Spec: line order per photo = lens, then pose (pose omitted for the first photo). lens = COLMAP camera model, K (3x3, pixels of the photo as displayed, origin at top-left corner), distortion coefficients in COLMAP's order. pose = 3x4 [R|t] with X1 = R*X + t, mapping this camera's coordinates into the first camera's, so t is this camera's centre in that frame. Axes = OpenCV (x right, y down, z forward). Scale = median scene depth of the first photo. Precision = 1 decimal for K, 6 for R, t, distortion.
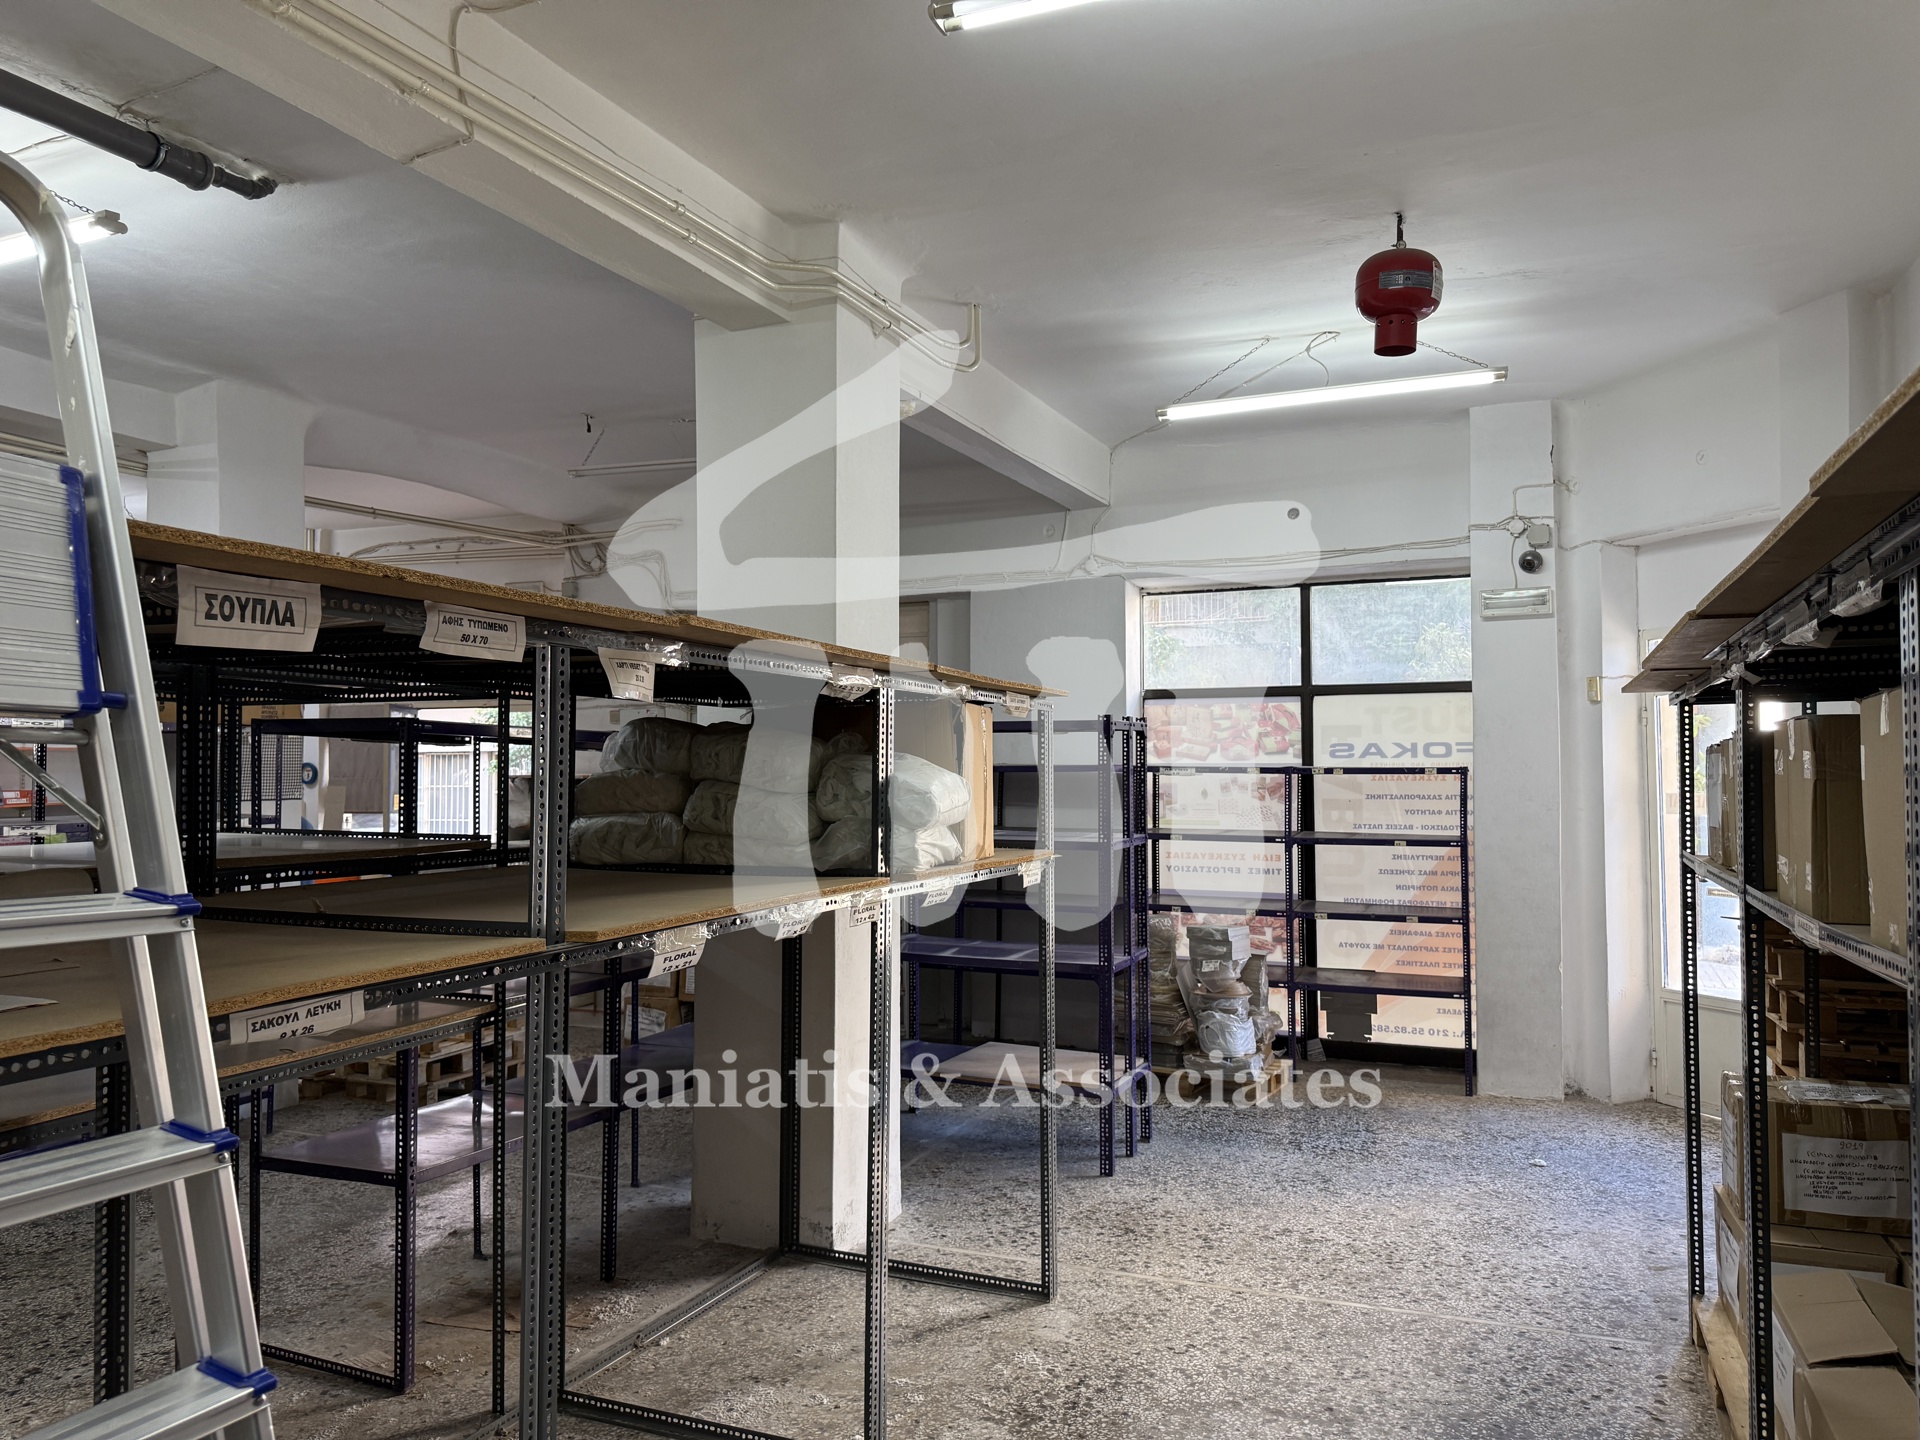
lens RADIAL K [[1358.4, 0, 956.8], [0, 1358.4, 725.7], [0, 0, 1]] dist [0.033363, -0.039286]
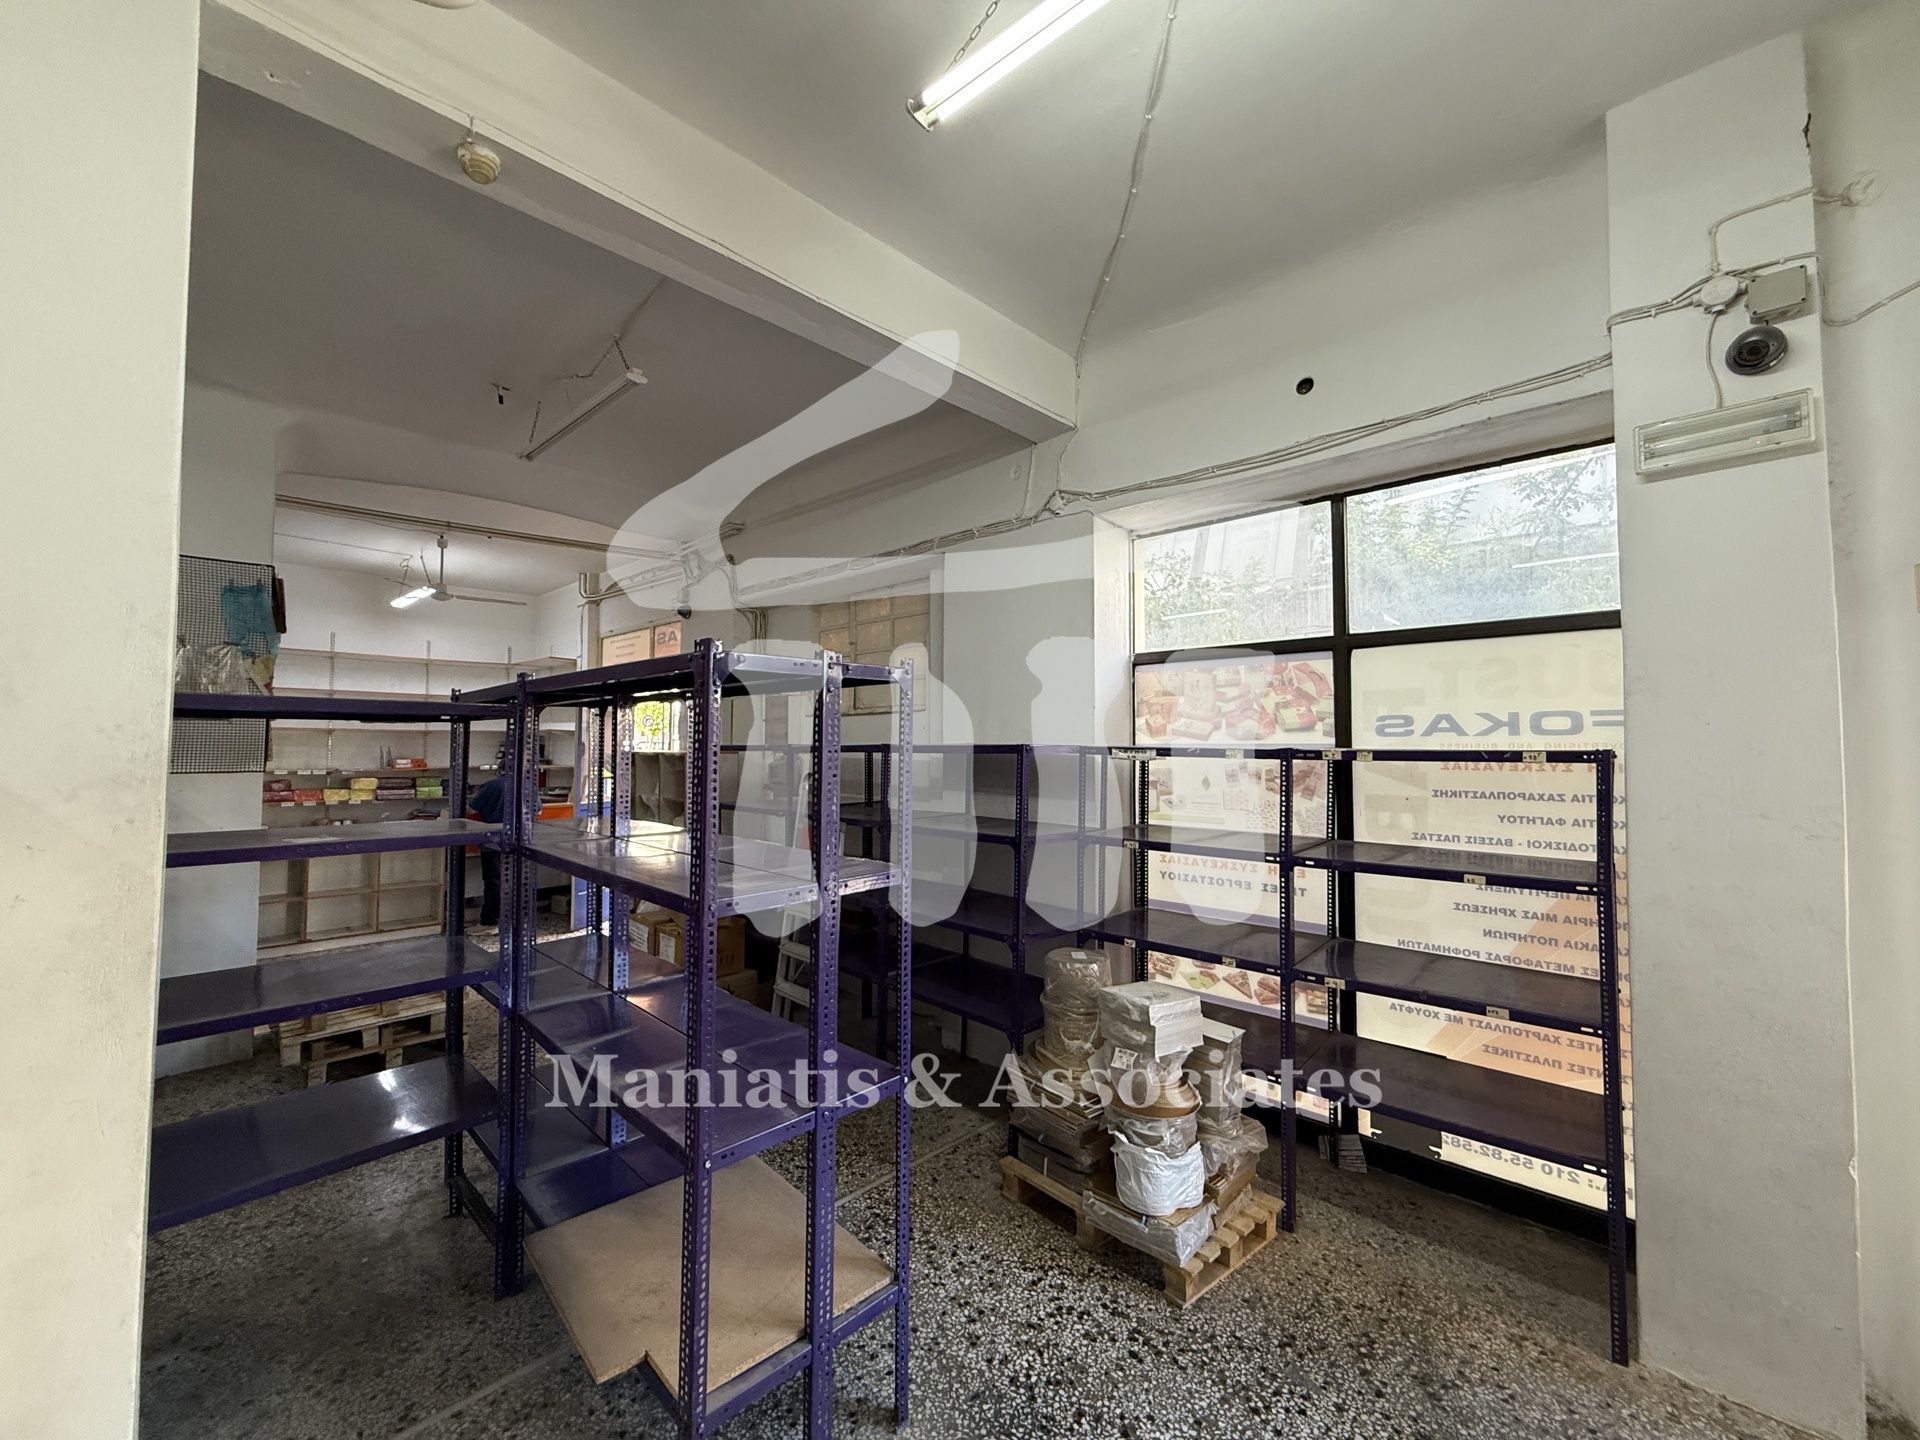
lens RADIAL K [[765.5, 0, 969.0], [0, 765.5, 722.4], [0, 0, 1]] dist [-0.006202, 0.002880]
pose [[0.938169, -0.008336, -0.346077, 0.215733], [0.008340, 0.999964, -0.001477, 0.015437], [0.346077, -0.001501, 0.938205, 0.563127]]
